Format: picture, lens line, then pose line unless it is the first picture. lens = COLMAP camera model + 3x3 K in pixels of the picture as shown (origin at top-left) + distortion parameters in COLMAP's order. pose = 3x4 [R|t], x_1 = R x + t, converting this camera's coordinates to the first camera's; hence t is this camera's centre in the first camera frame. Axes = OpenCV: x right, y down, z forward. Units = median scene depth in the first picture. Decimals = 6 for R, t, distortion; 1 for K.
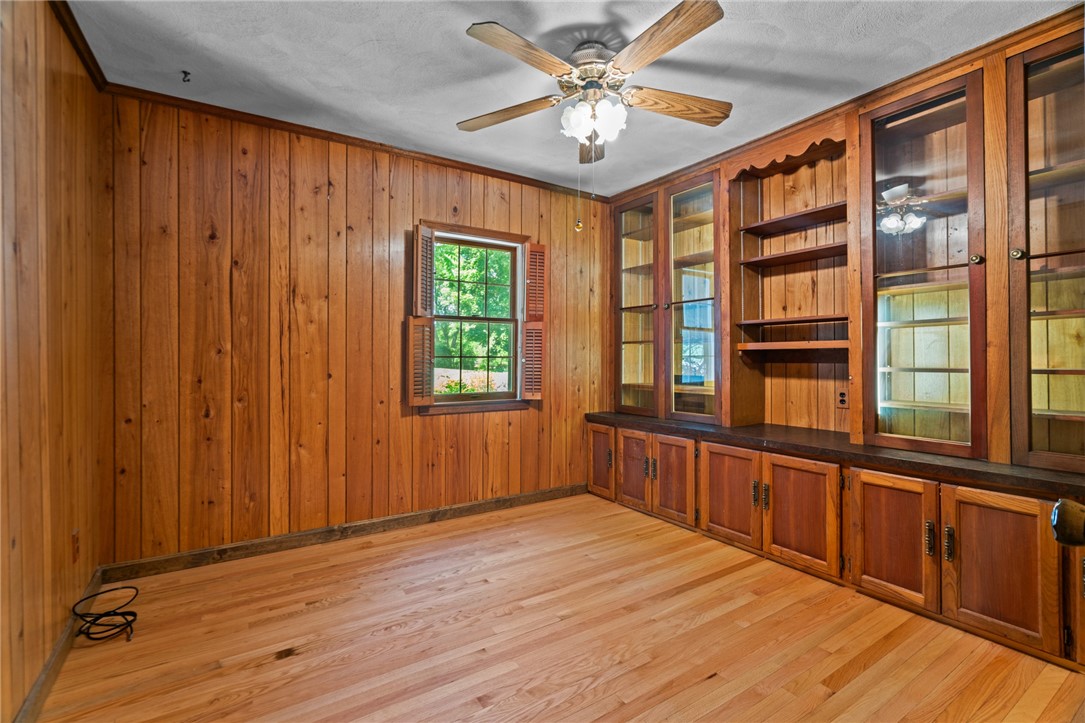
lens RADIAL K [[487.9, 0, 543.6], [0, 487.9, 354.4], [0, 0, 1]] dist [0.000980, -0.000087]
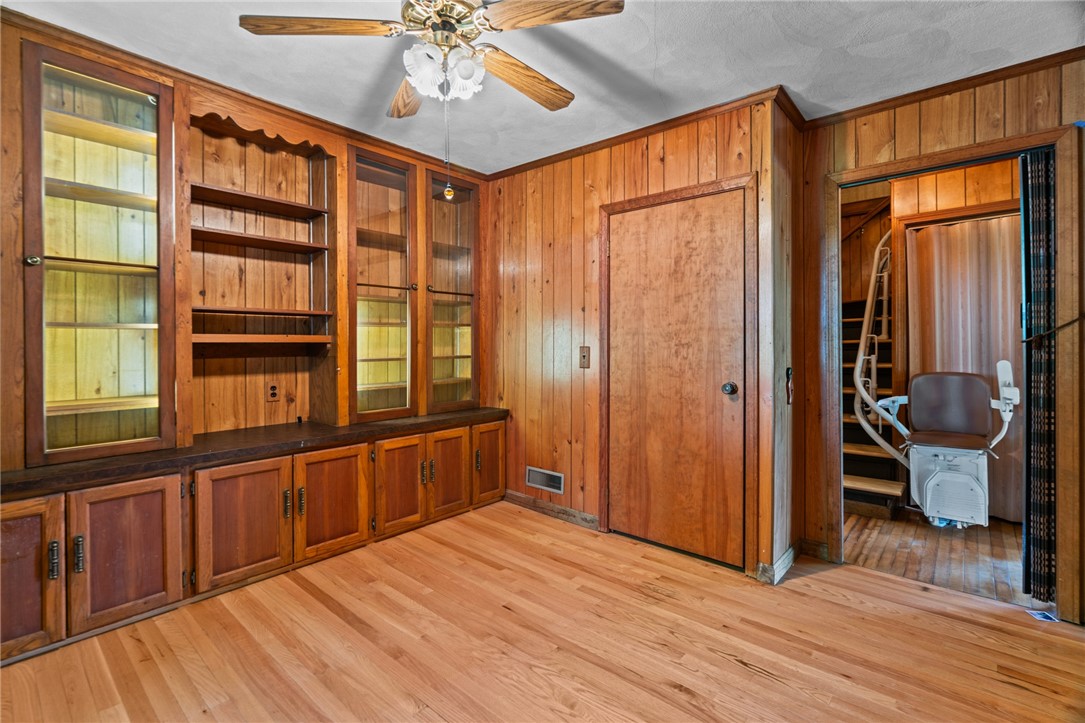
lens RADIAL K [[492.8, 0, 543.4], [0, 492.8, 347.3], [0, 0, 1]] dist [-0.000530, -0.000011]
pose [[-0.271370, -0.001354, 0.962474, -0.561464], [-0.002529, 0.999997, 0.000694, -0.004430], [-0.962472, -0.002246, -0.271372, 0.790799]]
